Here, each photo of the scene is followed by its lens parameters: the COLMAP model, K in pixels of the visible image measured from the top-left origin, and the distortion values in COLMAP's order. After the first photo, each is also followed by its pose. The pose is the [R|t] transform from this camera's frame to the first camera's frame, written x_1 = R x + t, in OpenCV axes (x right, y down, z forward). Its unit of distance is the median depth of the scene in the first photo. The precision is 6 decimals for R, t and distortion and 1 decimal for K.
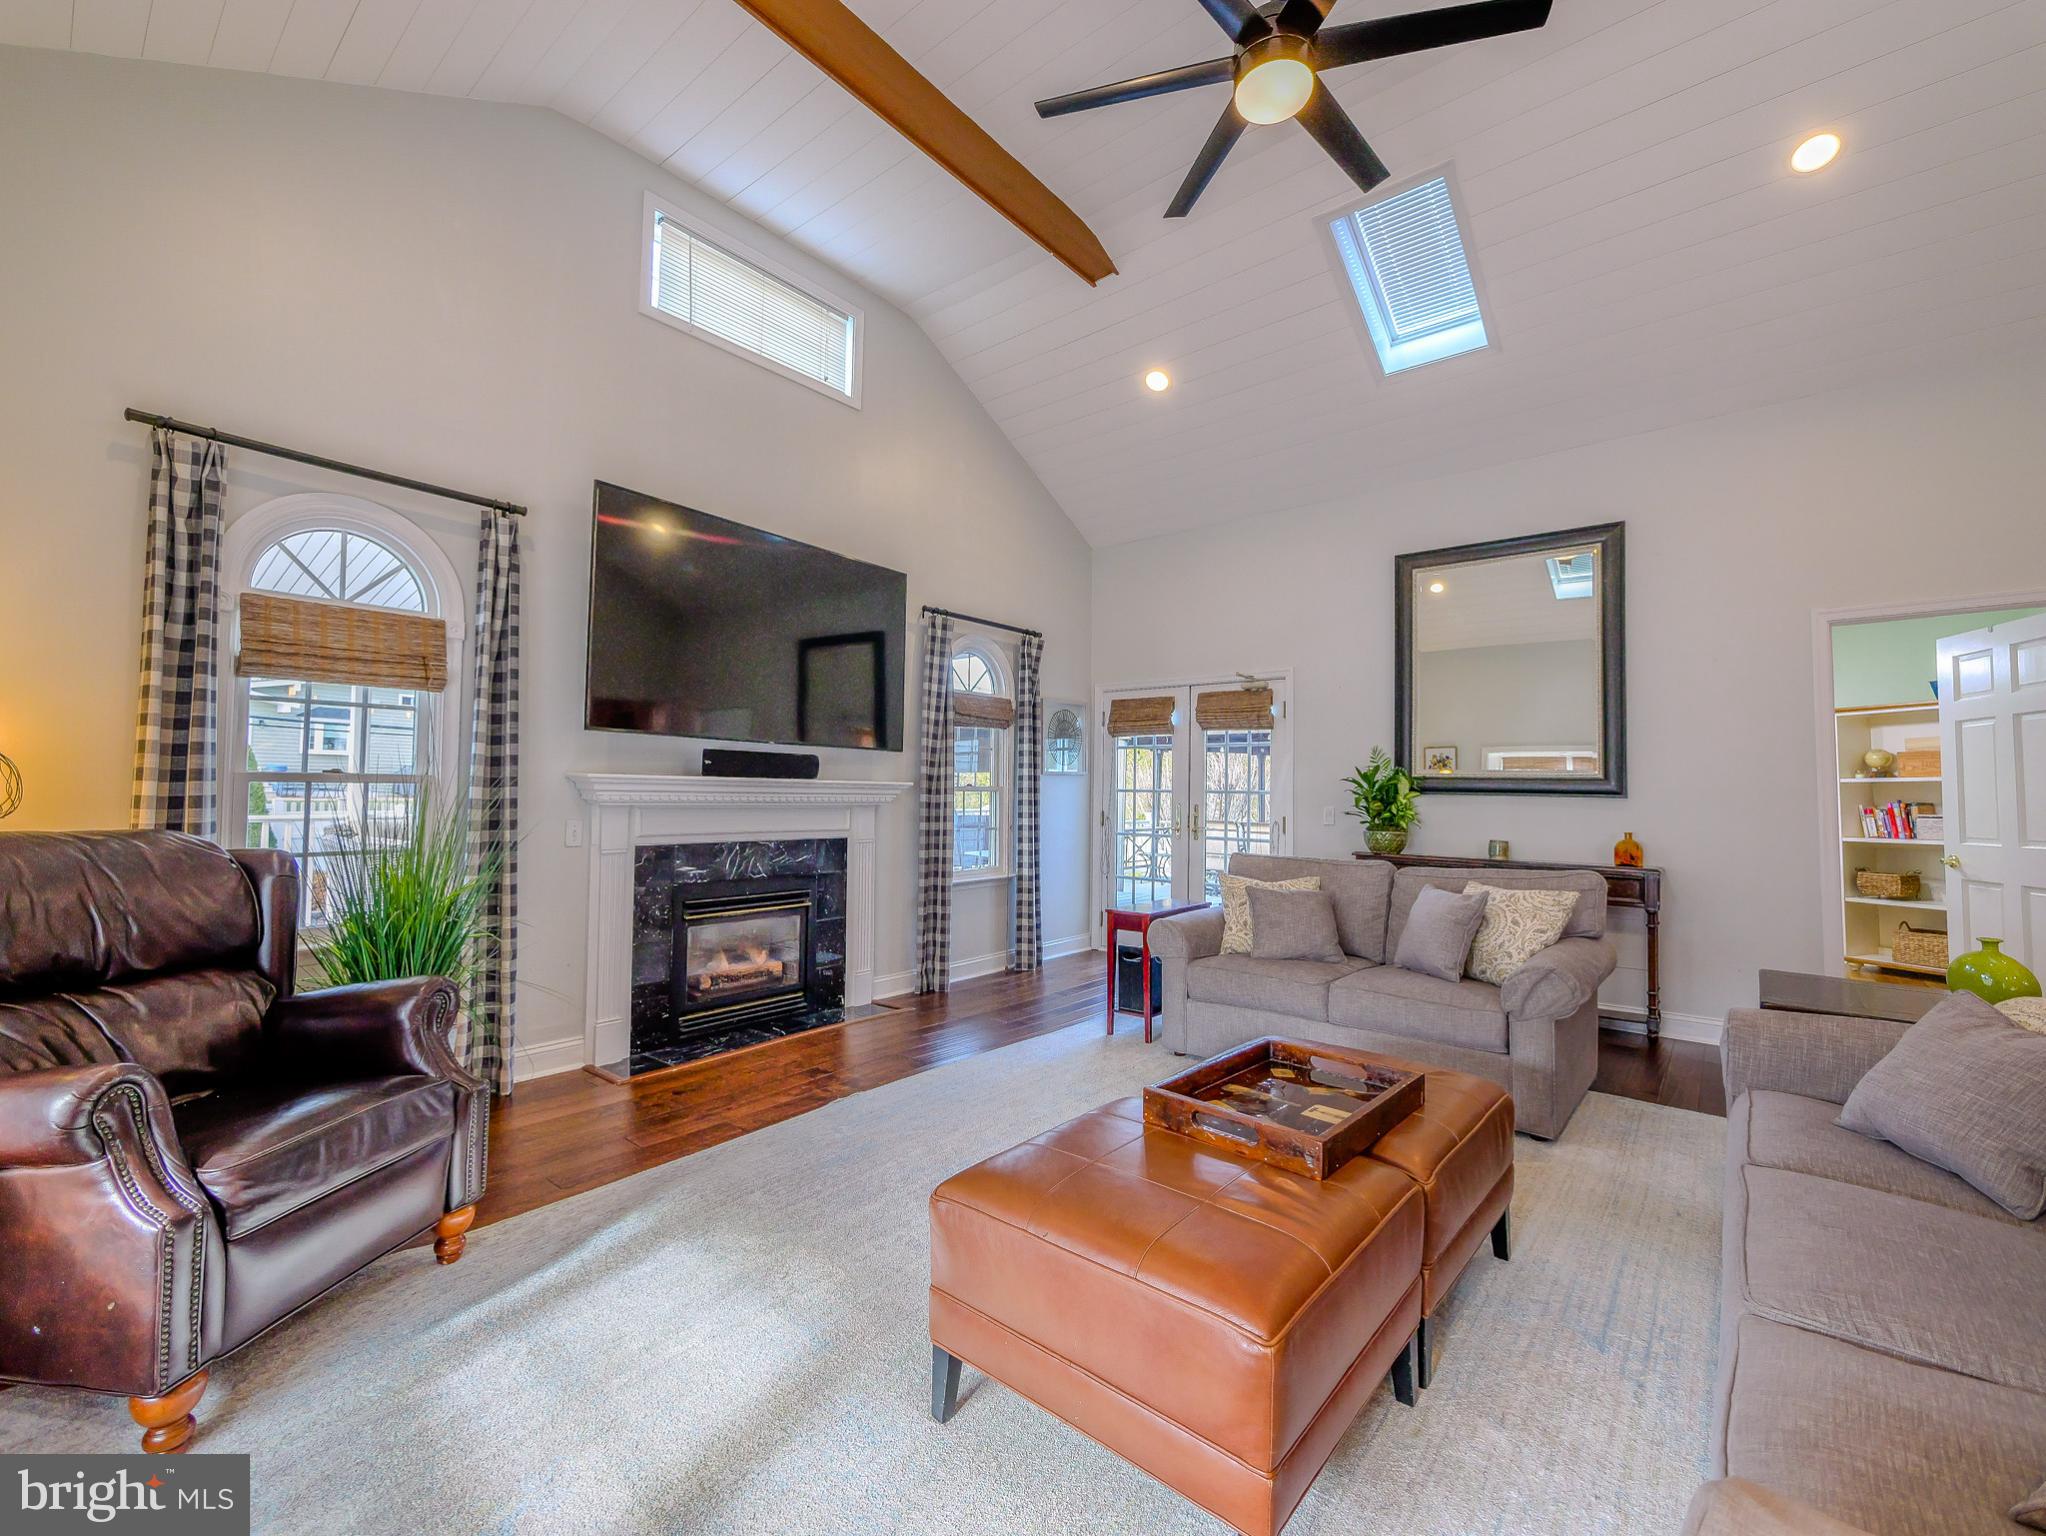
lens RADIAL K [[852.8, 0, 1018.1], [0, 852.8, 755.8], [0, 0, 1]] dist [-0.003311, -0.000352]
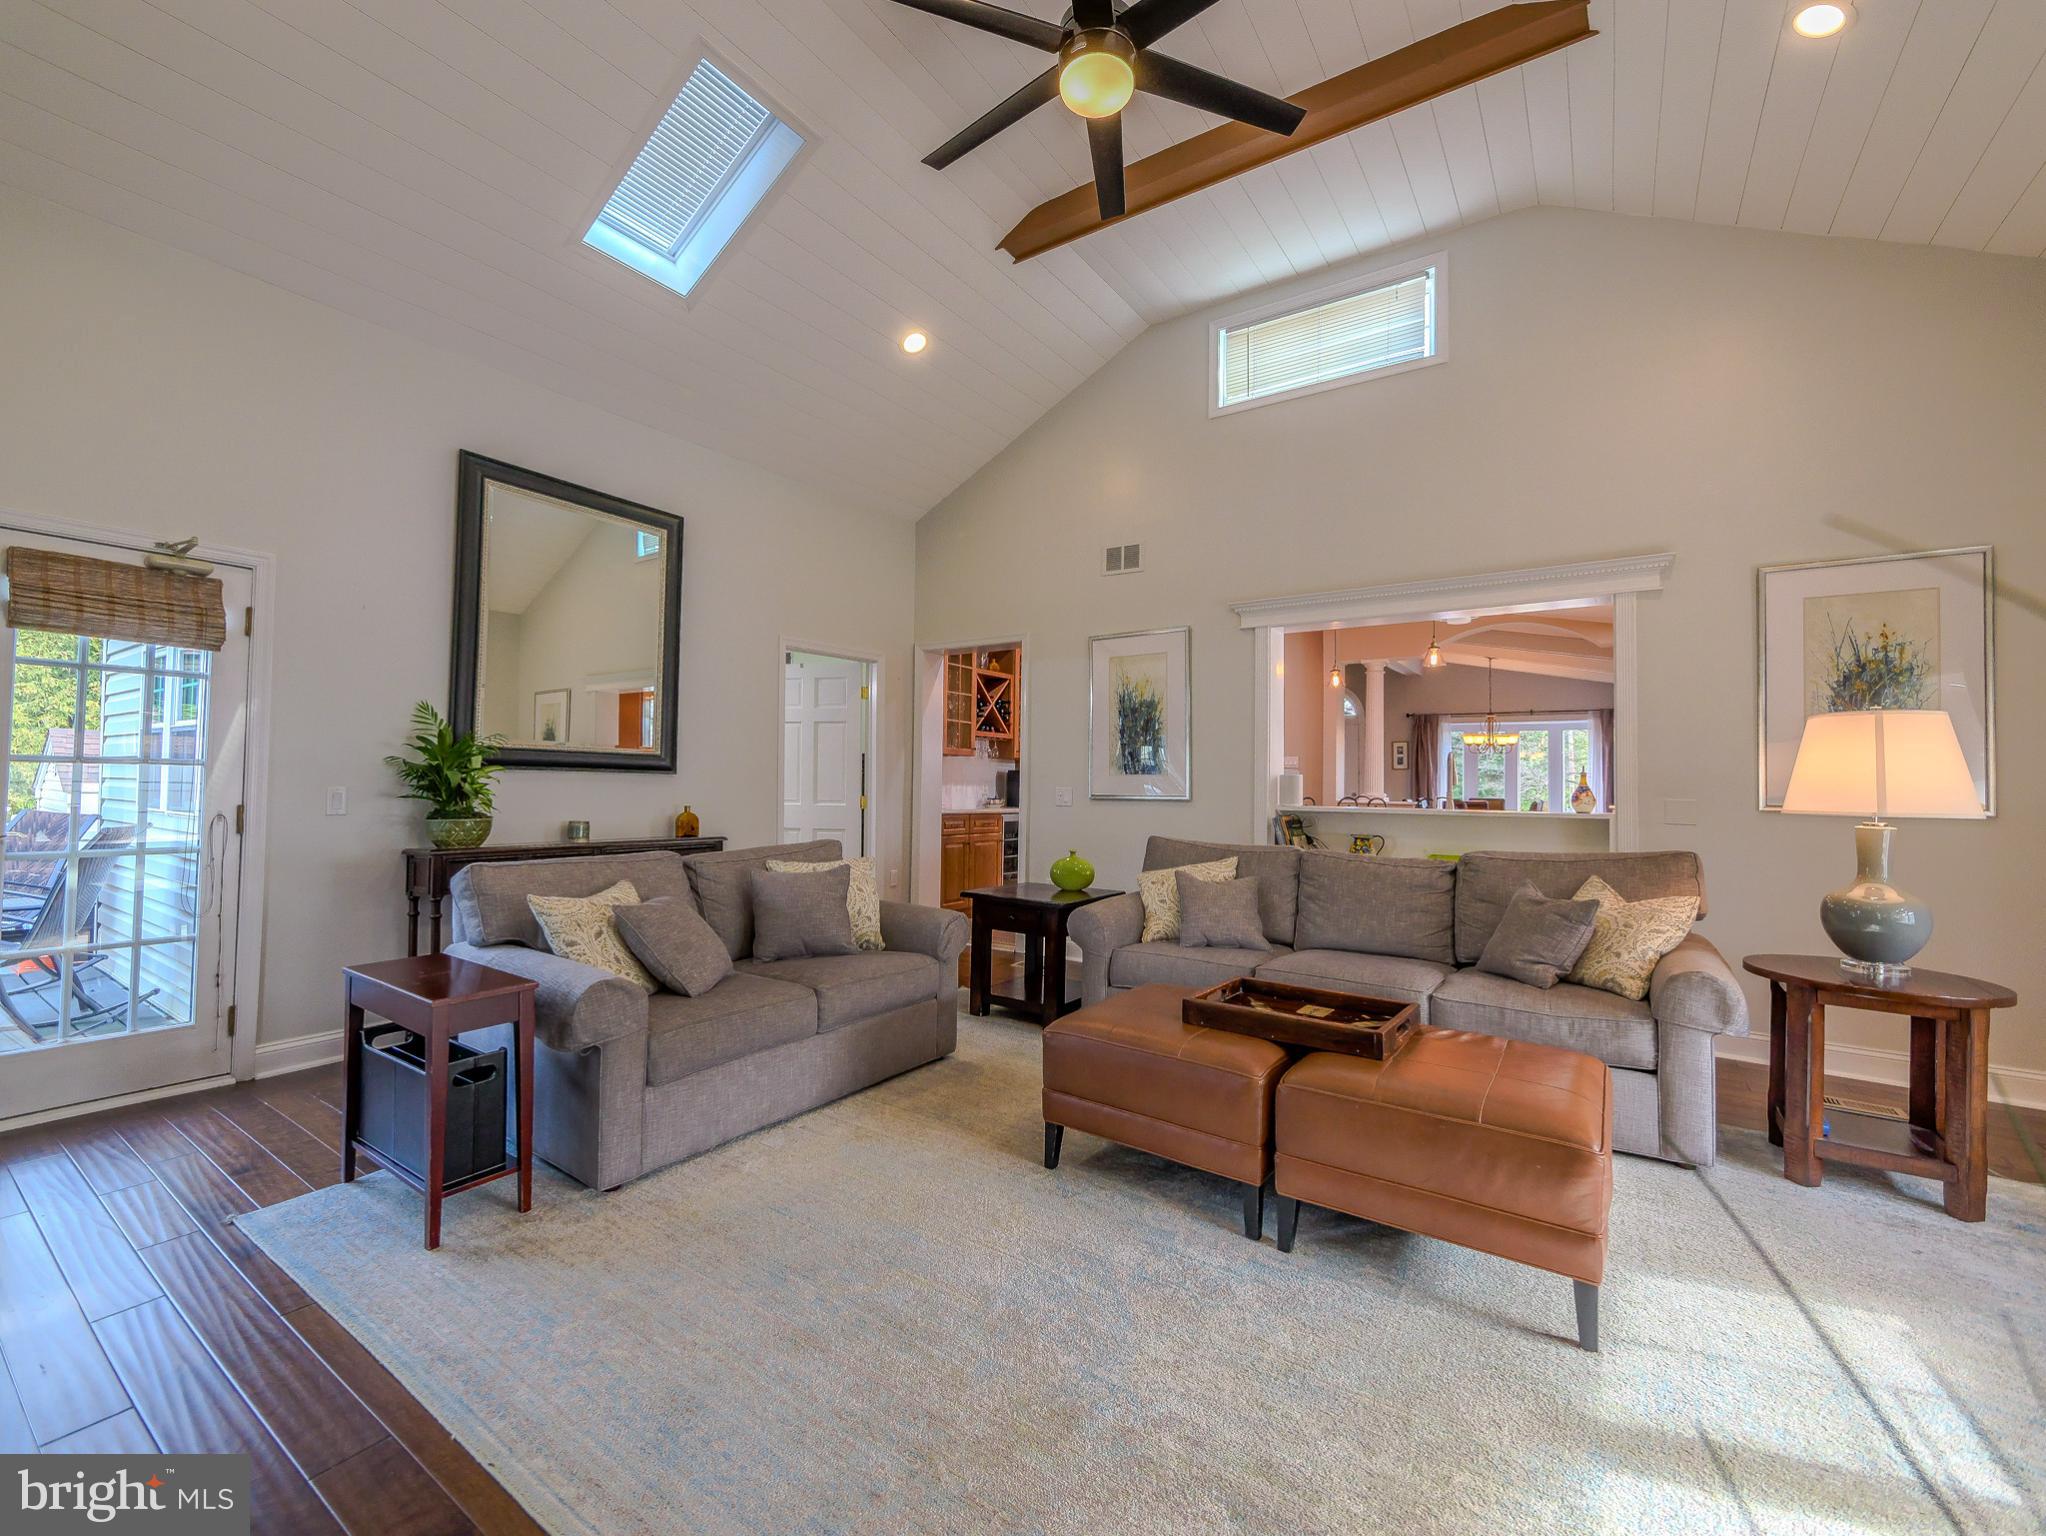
lens RADIAL K [[852.8, 0, 1018.1], [0, 852.8, 755.8], [0, 0, 1]] dist [-0.003311, -0.000352]
pose [[-0.103077, 0.012385, 0.994596, -0.342695], [-0.063114, 0.997826, -0.018966, 0.016343], [-0.992669, -0.064728, -0.102071, 0.569631]]
